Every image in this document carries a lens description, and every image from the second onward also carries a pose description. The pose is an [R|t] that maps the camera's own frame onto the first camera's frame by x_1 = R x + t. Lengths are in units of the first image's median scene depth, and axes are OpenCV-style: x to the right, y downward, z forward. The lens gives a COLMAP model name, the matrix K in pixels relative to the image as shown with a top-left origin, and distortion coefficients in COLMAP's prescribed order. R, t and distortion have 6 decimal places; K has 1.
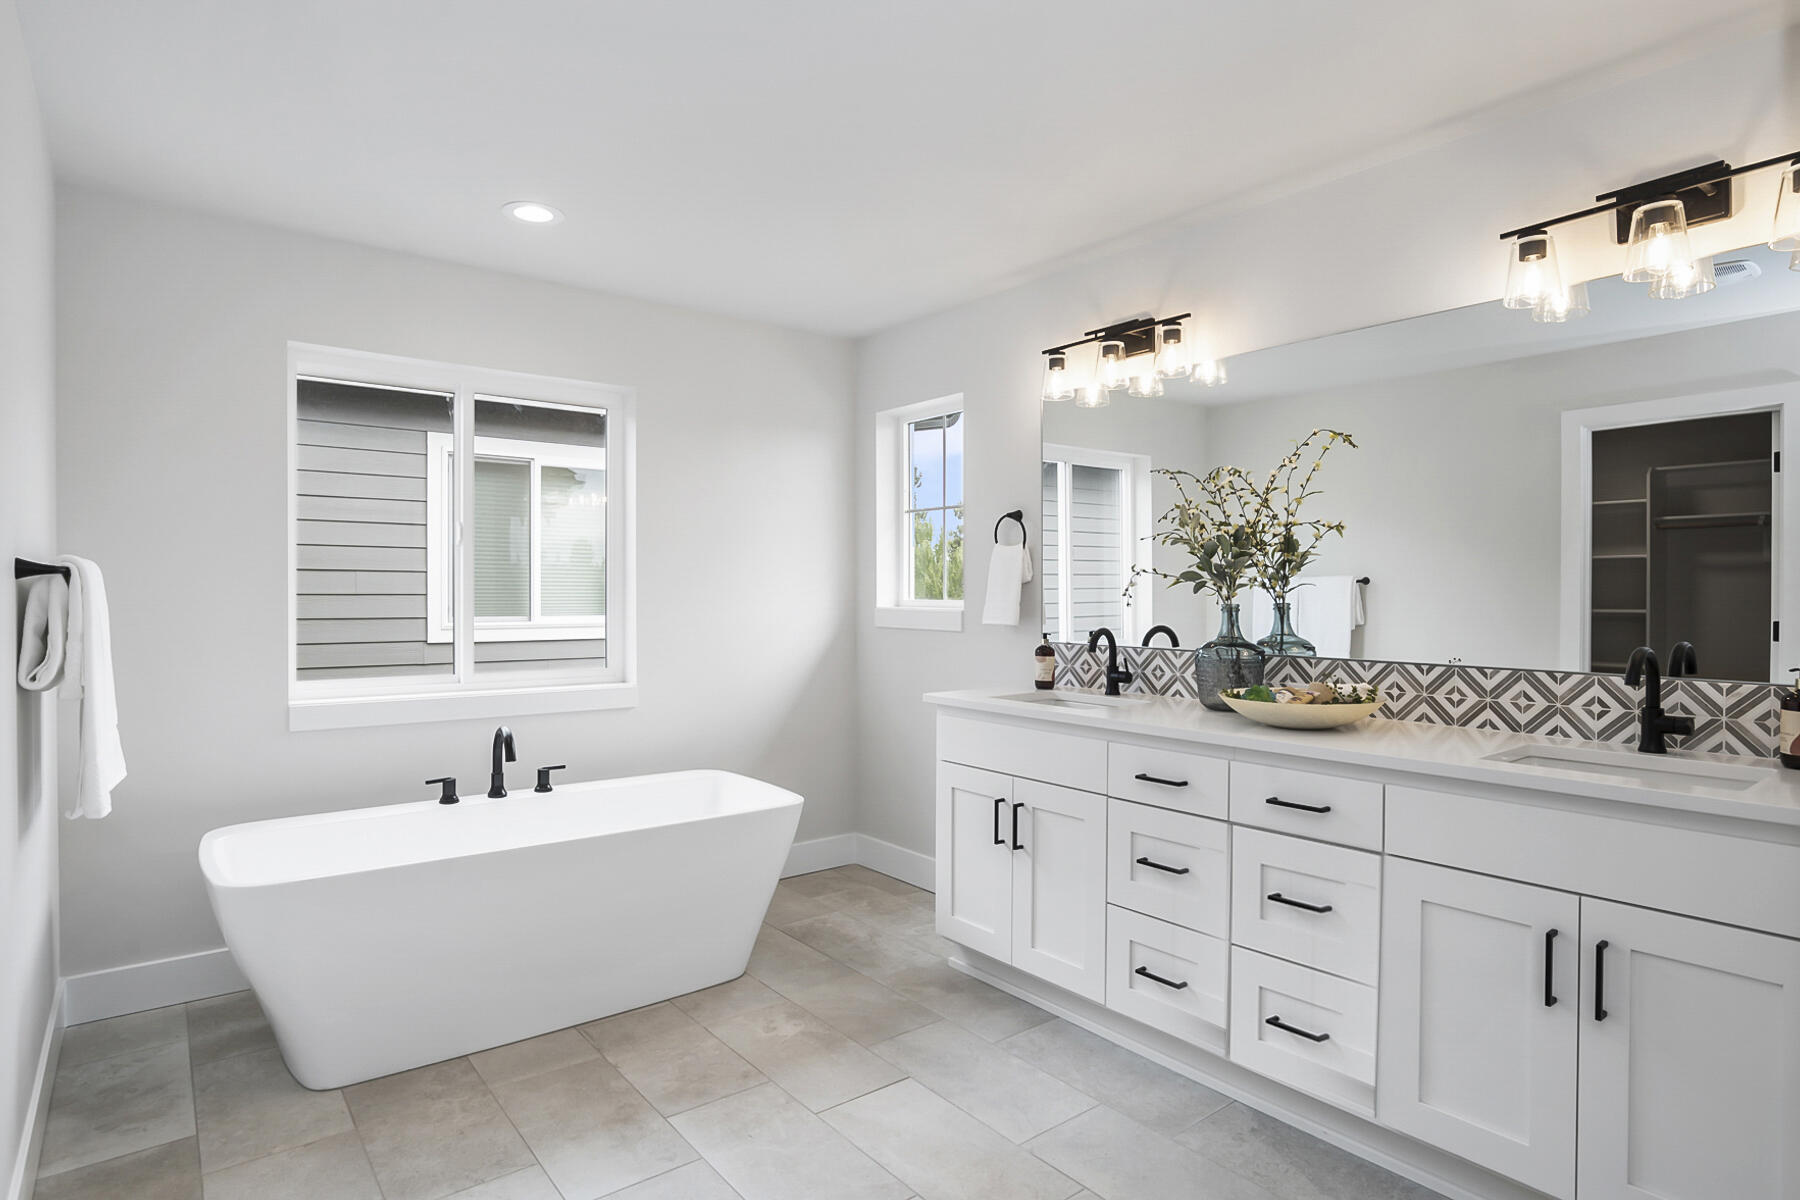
lens RADIAL K [[948.7, 0, 901.5], [0, 948.7, 596.5], [0, 0, 1]] dist [-0.018287, 0.007497]
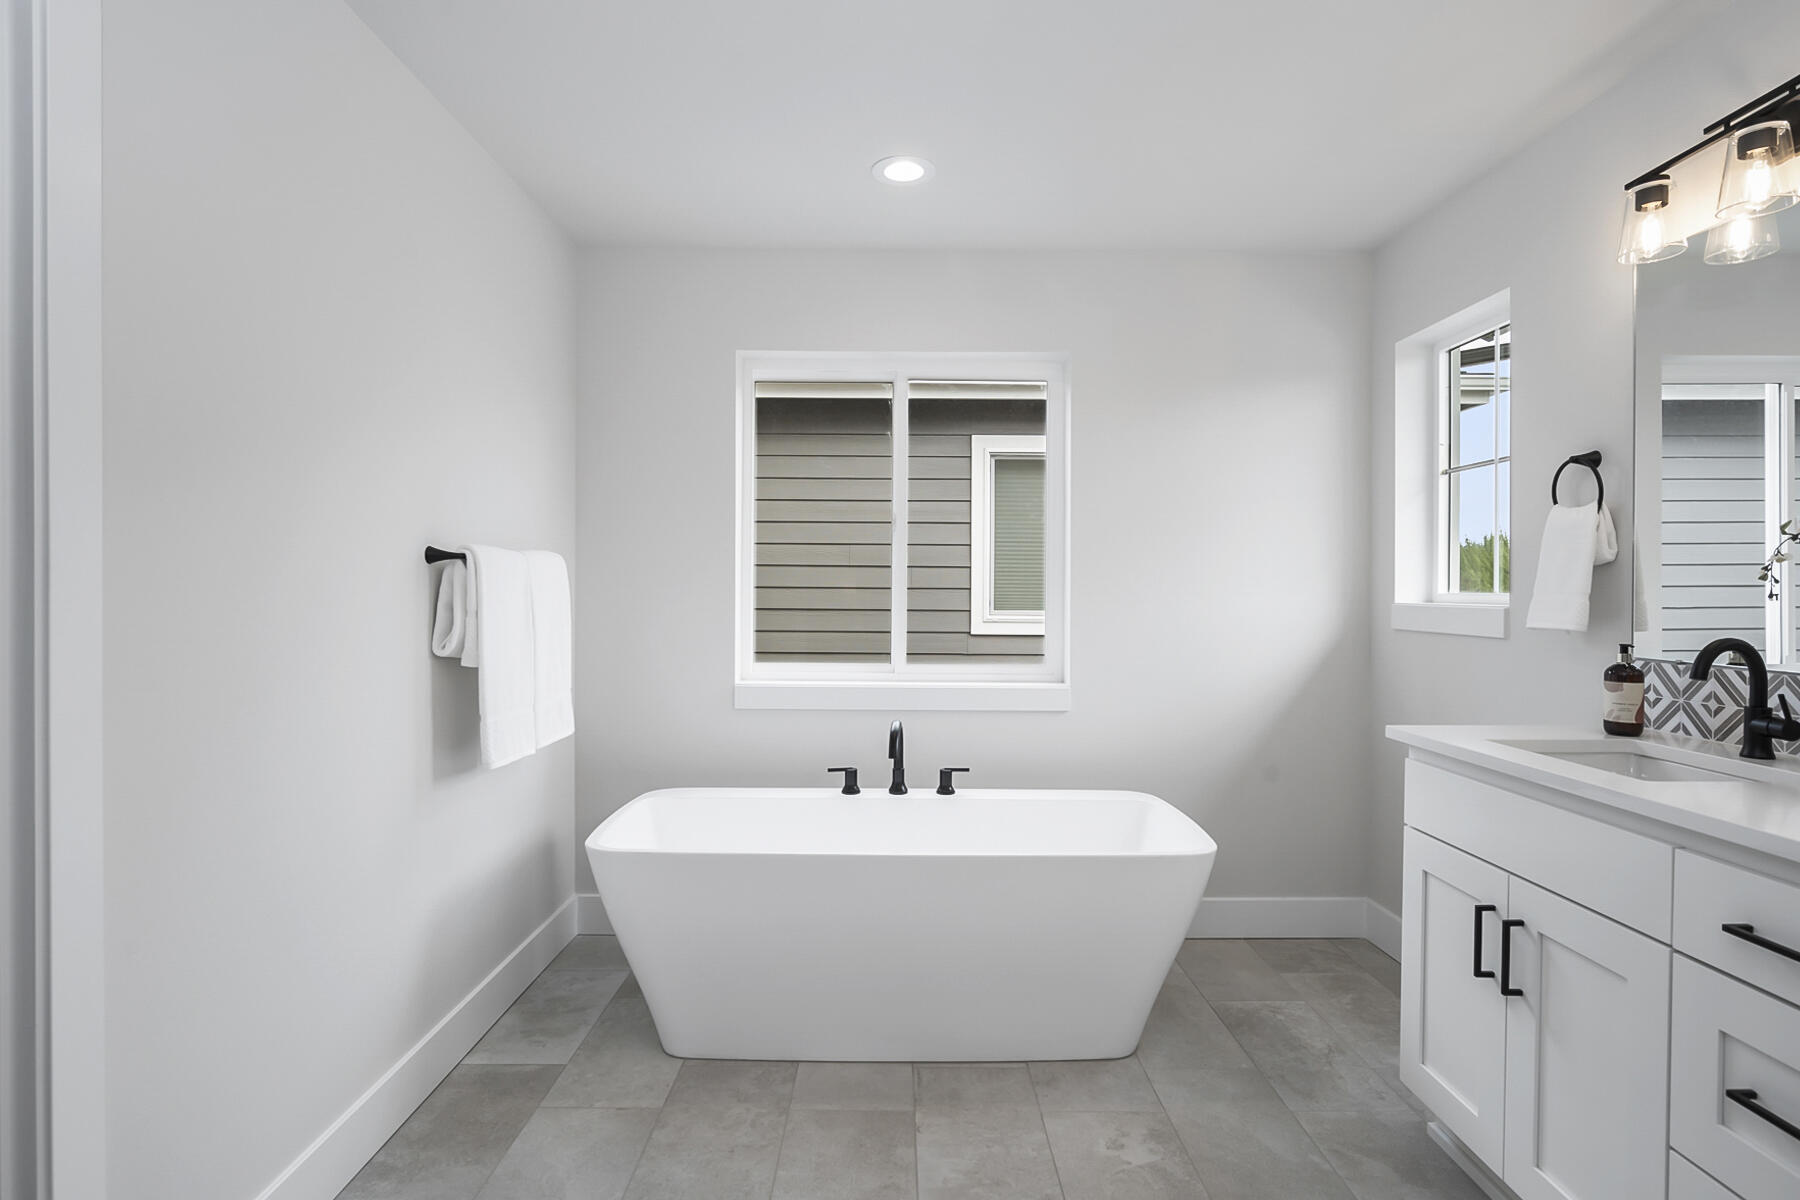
lens RADIAL K [[930.3, 0, 897.5], [0, 930.3, 598.8], [0, 0, 1]] dist [-0.022792, 0.011294]
pose [[0.790952, 0.008272, -0.611823, 0.152998], [-0.006846, 0.999966, 0.004669, 0.010297], [0.611840, 0.000495, 0.790981, 0.258783]]
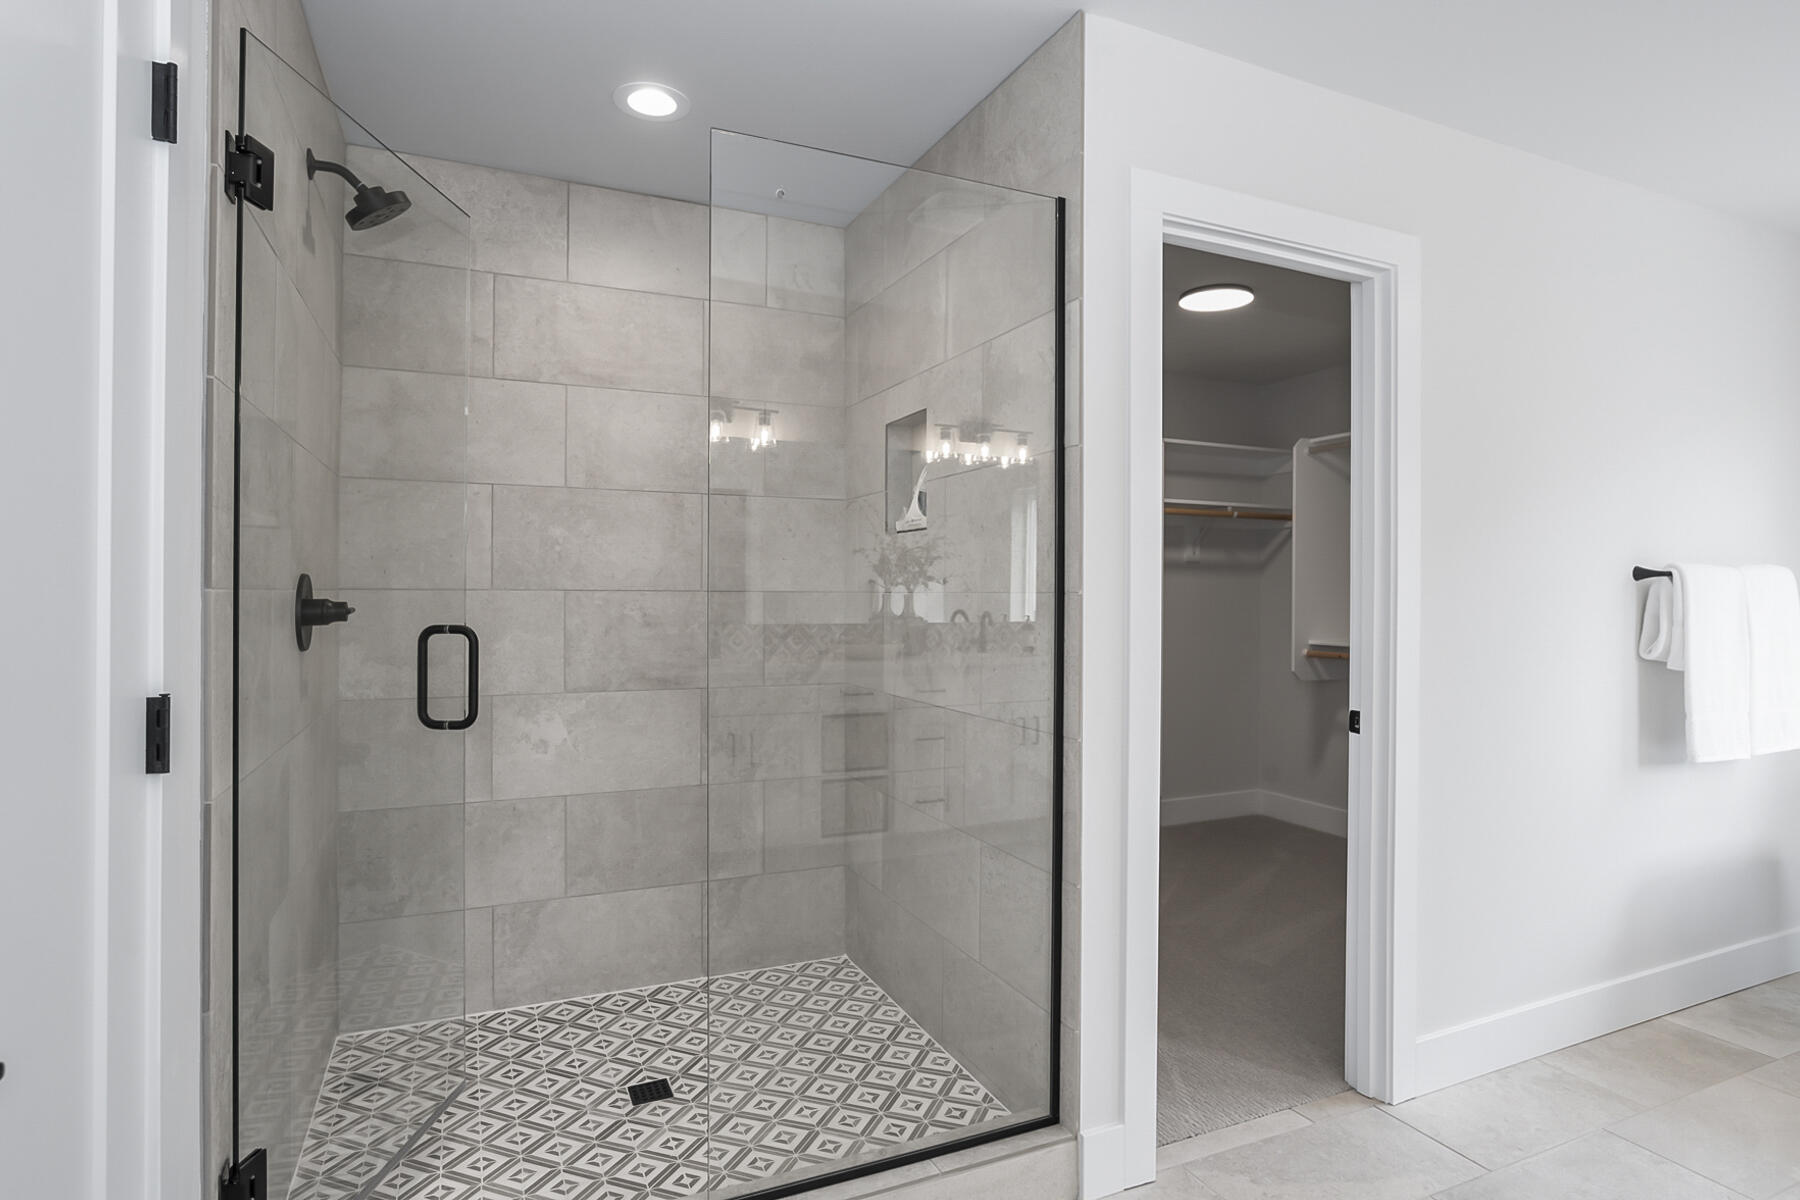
lens RADIAL K [[948.7, 0, 889.7], [0, 948.7, 606.5], [0, 0, 1]] dist [-0.018287, 0.007497]
pose [[-0.227262, 0.008394, -0.973797, 0.424379], [-0.006248, 0.999930, 0.010078, 0.008269], [0.973814, 0.008375, -0.227194, 0.132687]]
